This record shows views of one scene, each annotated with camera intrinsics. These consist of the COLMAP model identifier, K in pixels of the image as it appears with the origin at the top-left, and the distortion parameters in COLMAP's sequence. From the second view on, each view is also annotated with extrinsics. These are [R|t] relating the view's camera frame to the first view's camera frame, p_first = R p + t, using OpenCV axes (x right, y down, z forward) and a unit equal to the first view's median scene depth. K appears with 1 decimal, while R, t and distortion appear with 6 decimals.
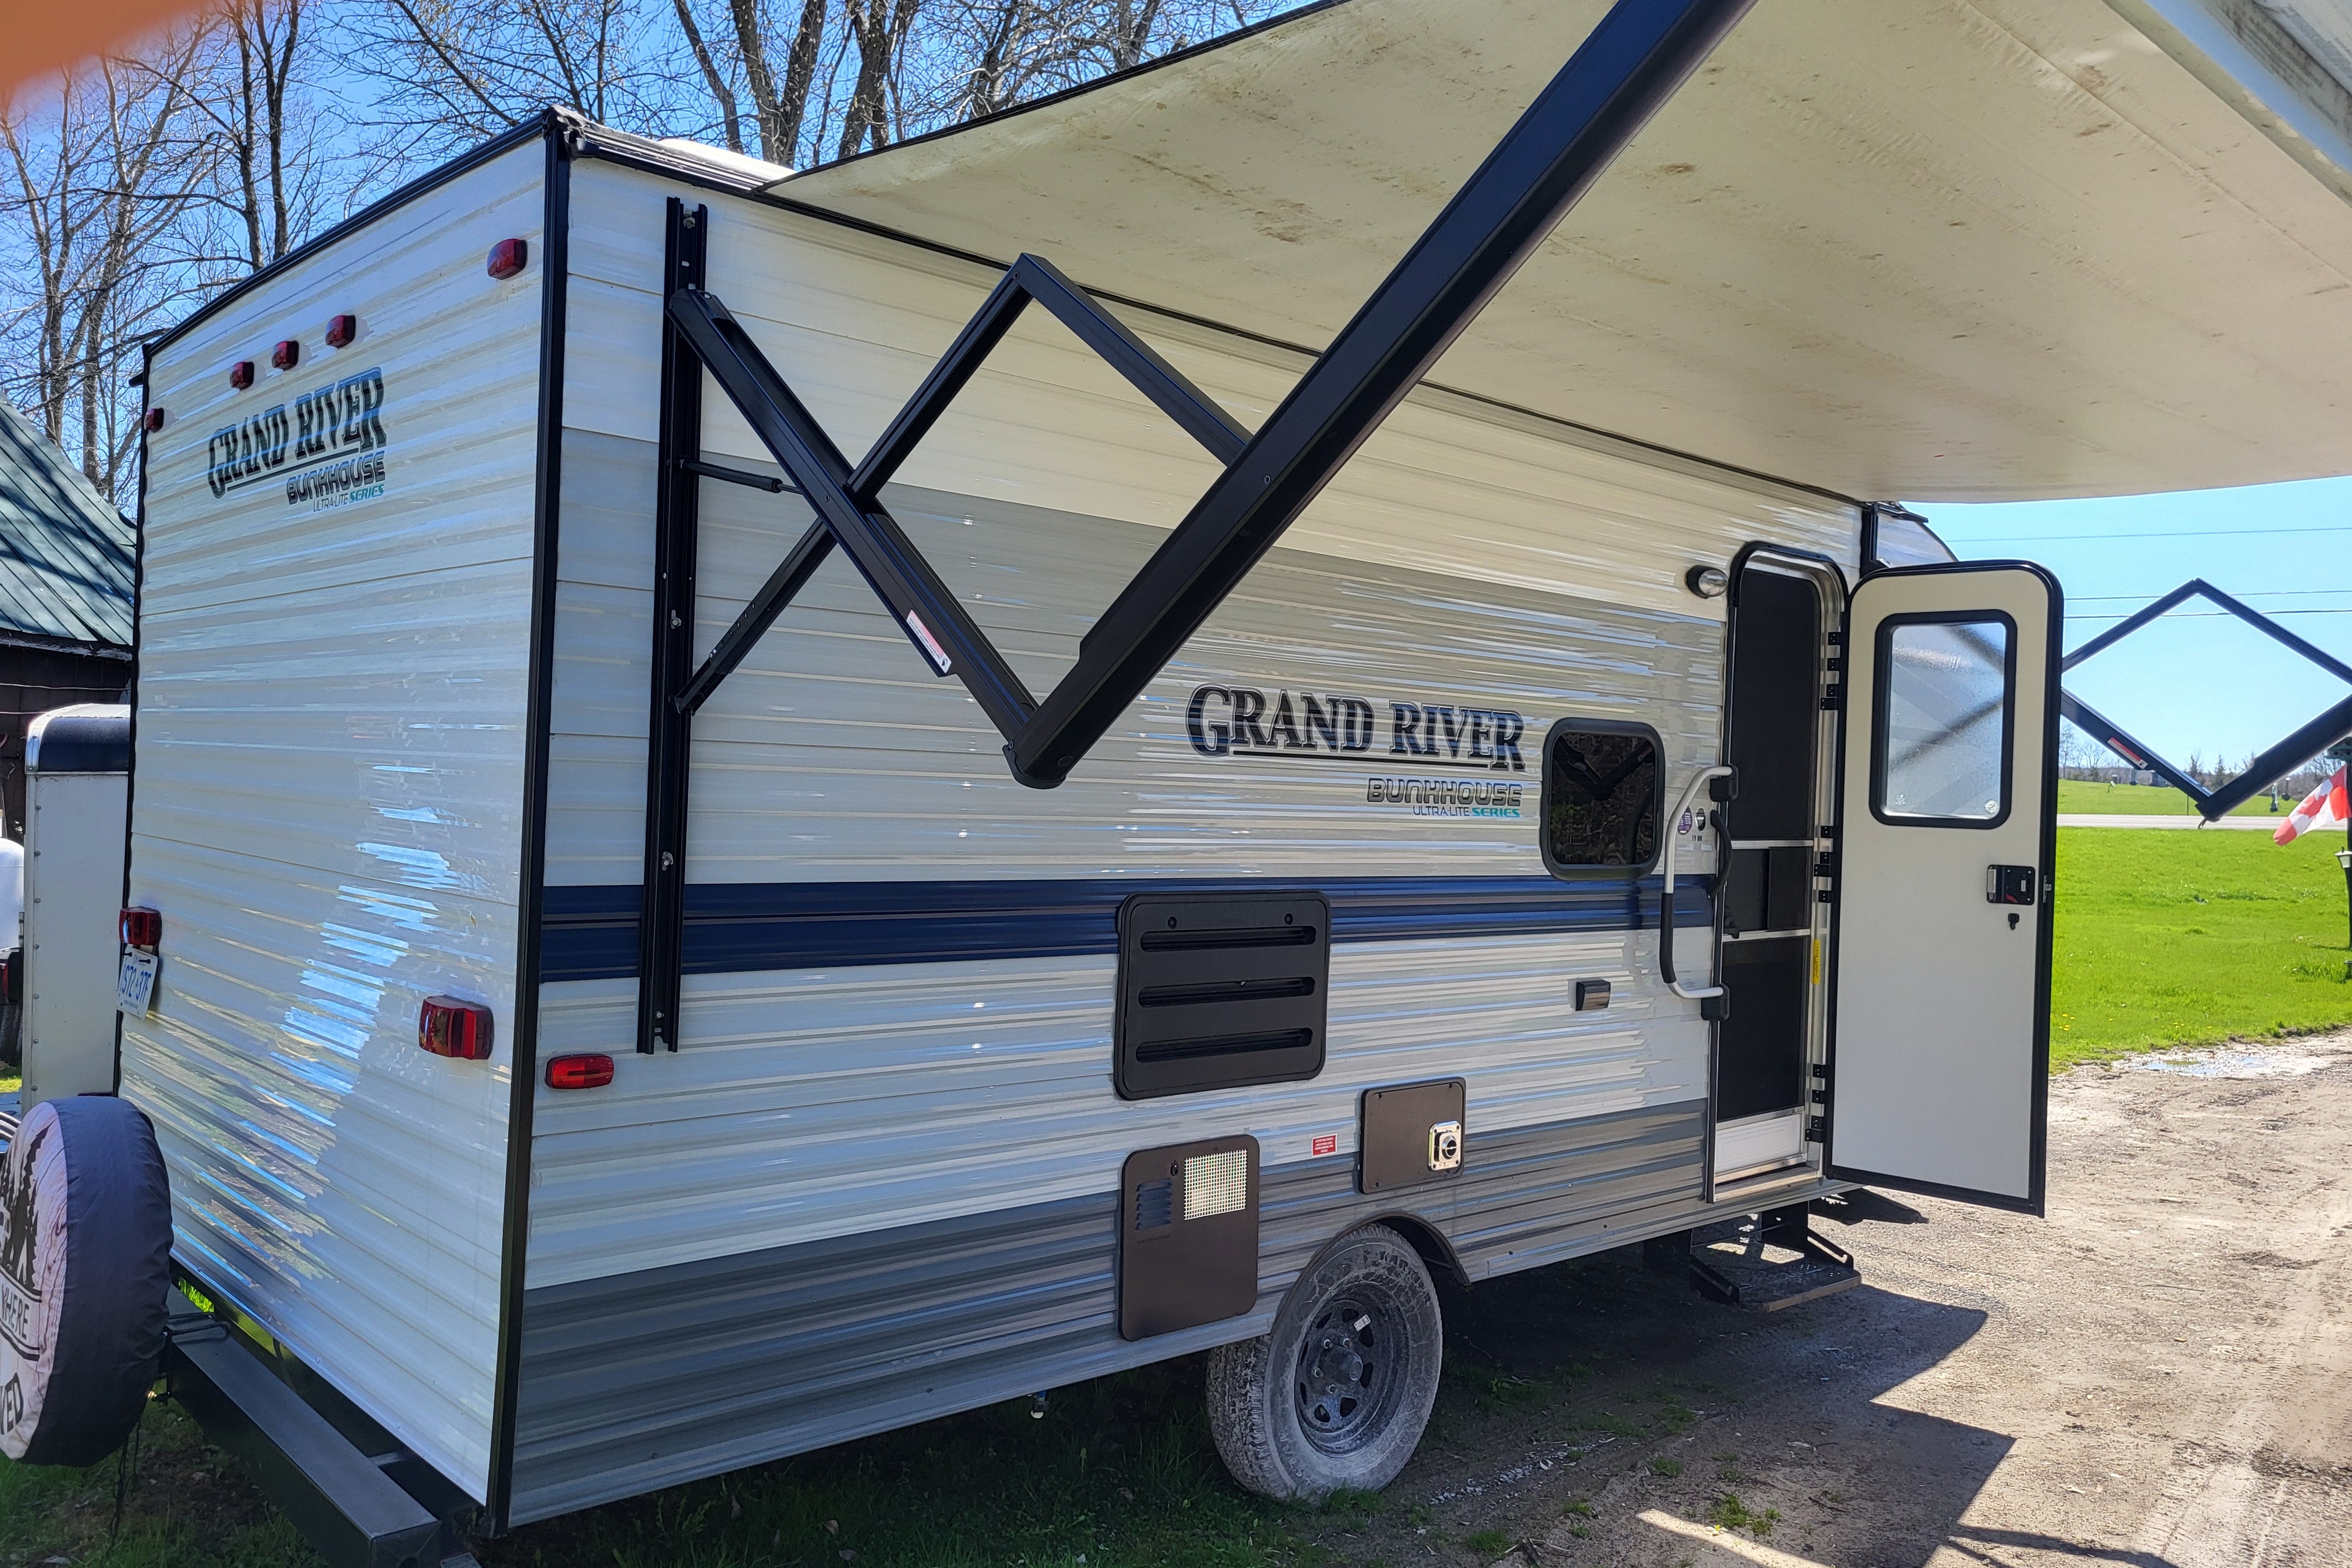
lens RADIAL K [[1777.3, 0, 1161.0], [0, 1777.3, 786.0], [0, 0, 1]] dist [0.049822, -0.037803]
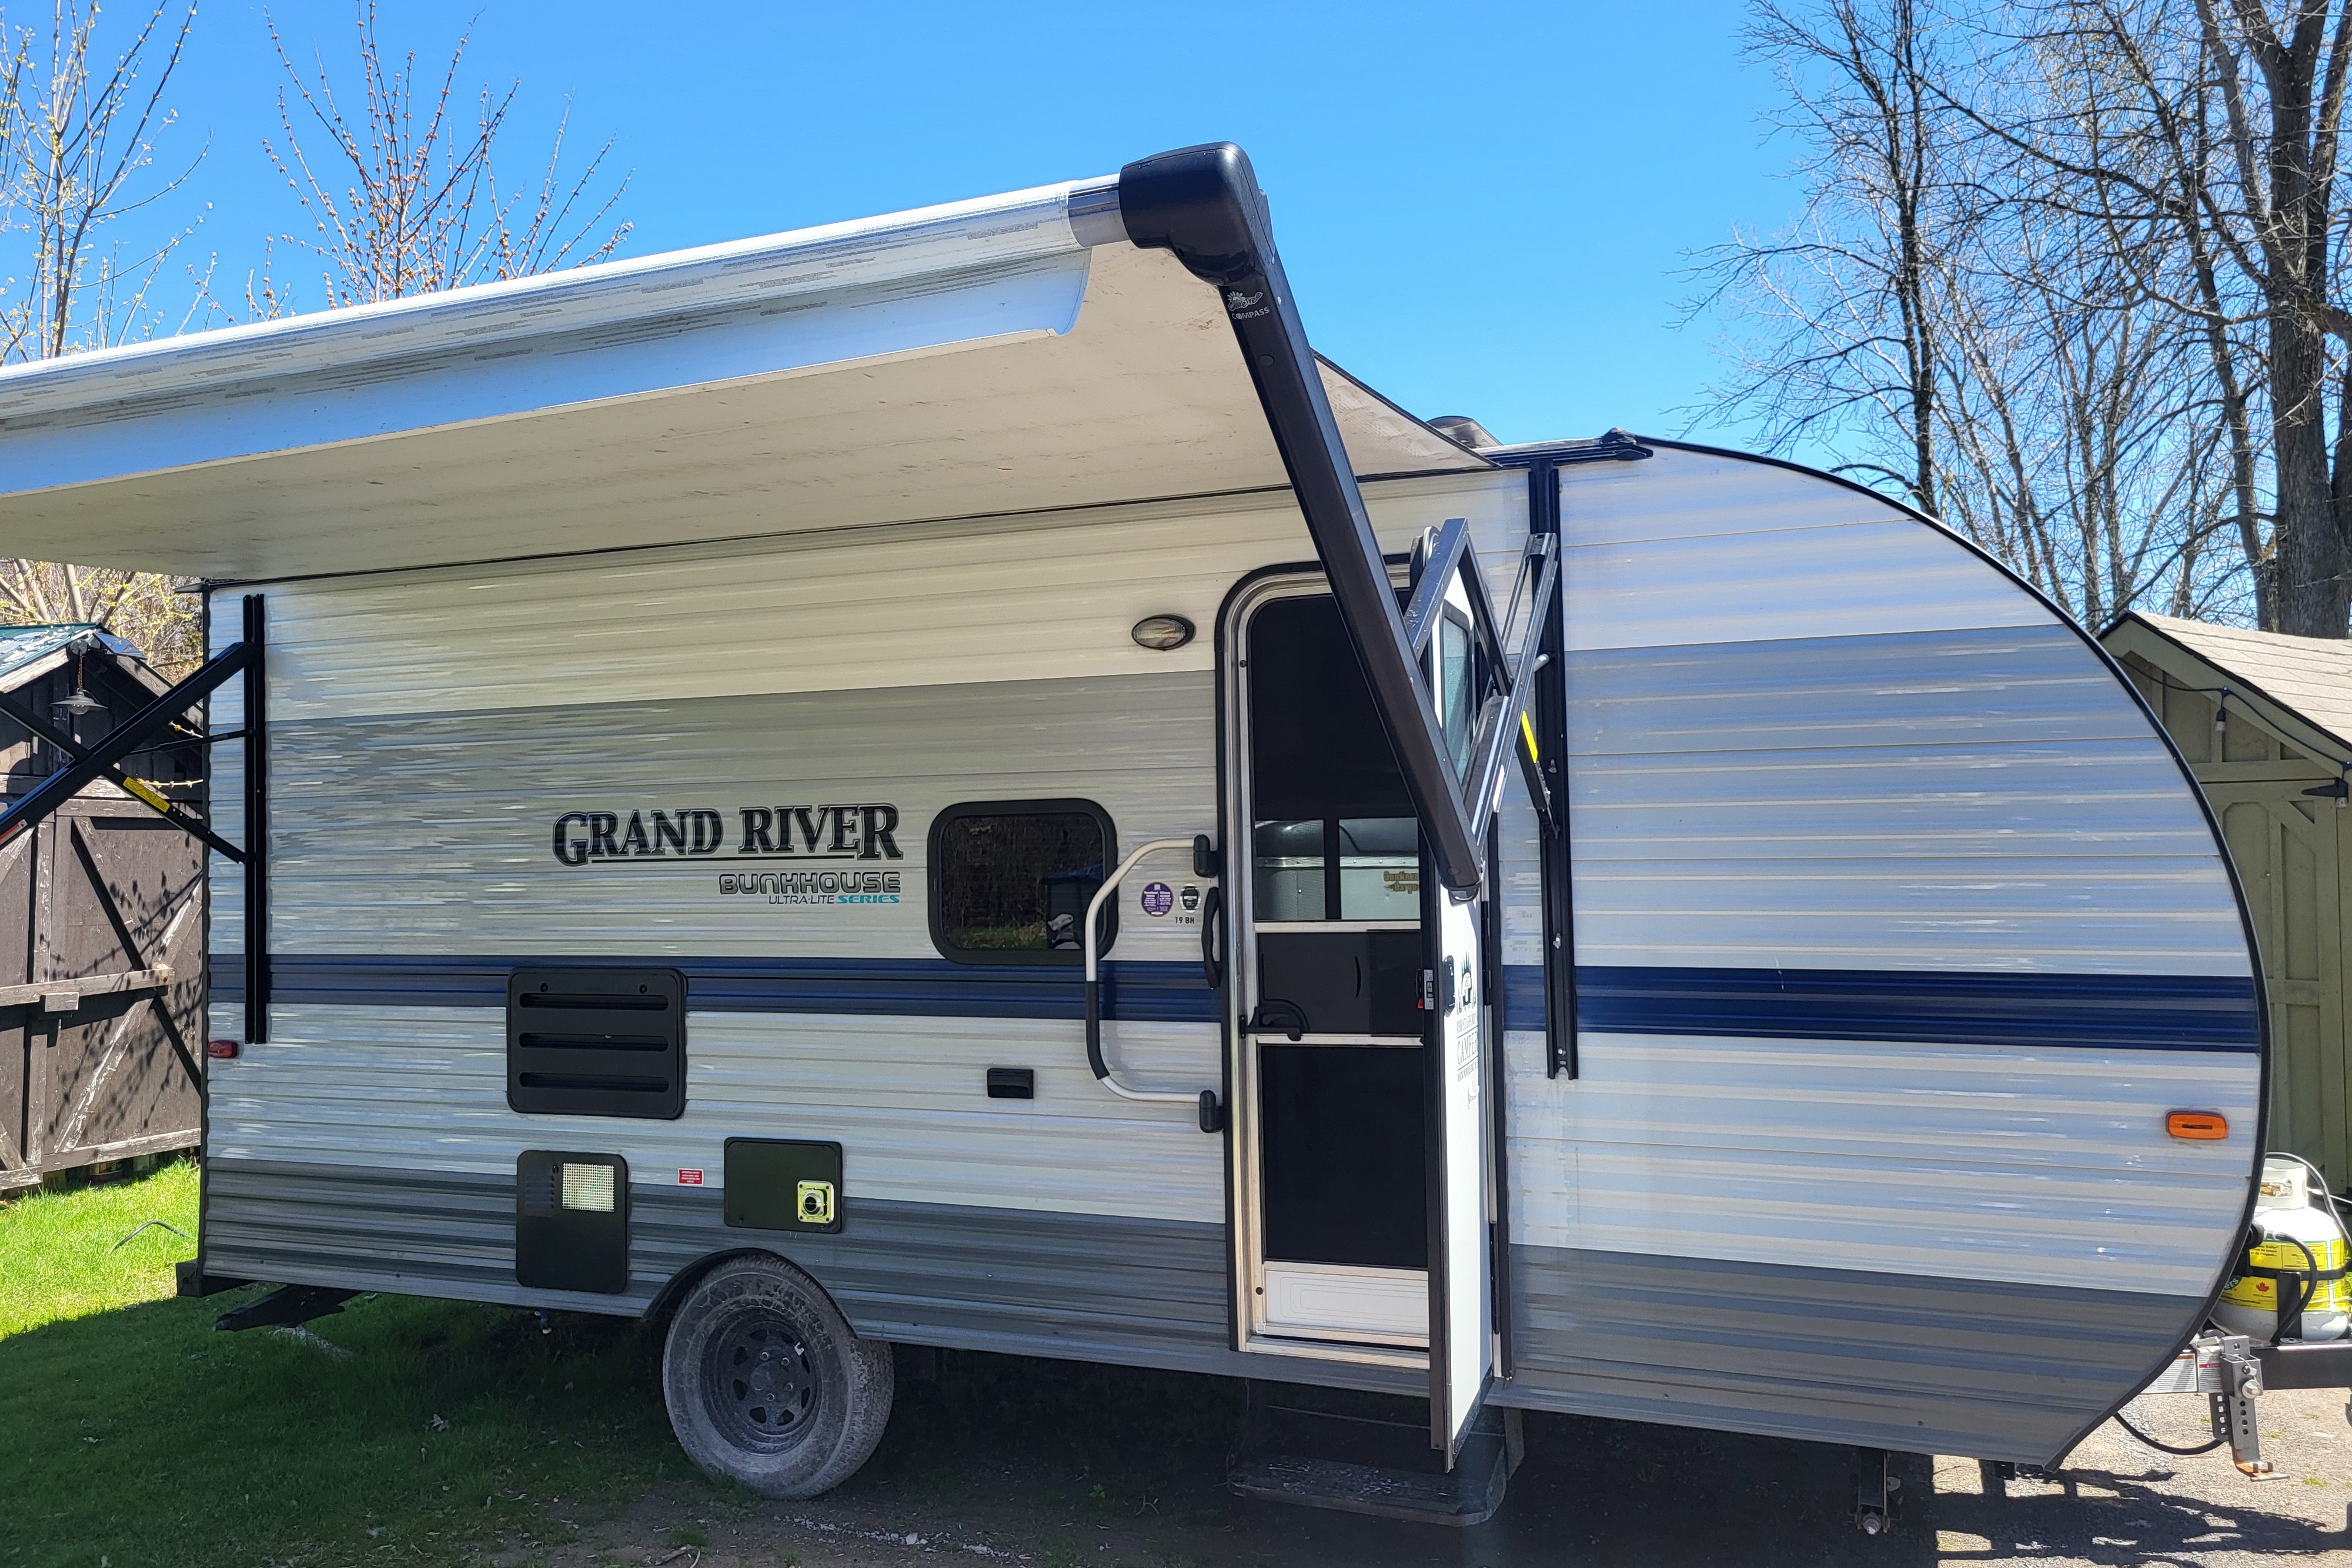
lens RADIAL K [[1777.3, 0, 1161.0], [0, 1777.3, 786.0], [0, 0, 1]] dist [0.049822, -0.037803]
pose [[0.426746, -0.073370, -0.901390, 1.348262], [0.035372, 0.997295, -0.064430, 0.024487], [0.903679, -0.004389, 0.428187, 0.767488]]
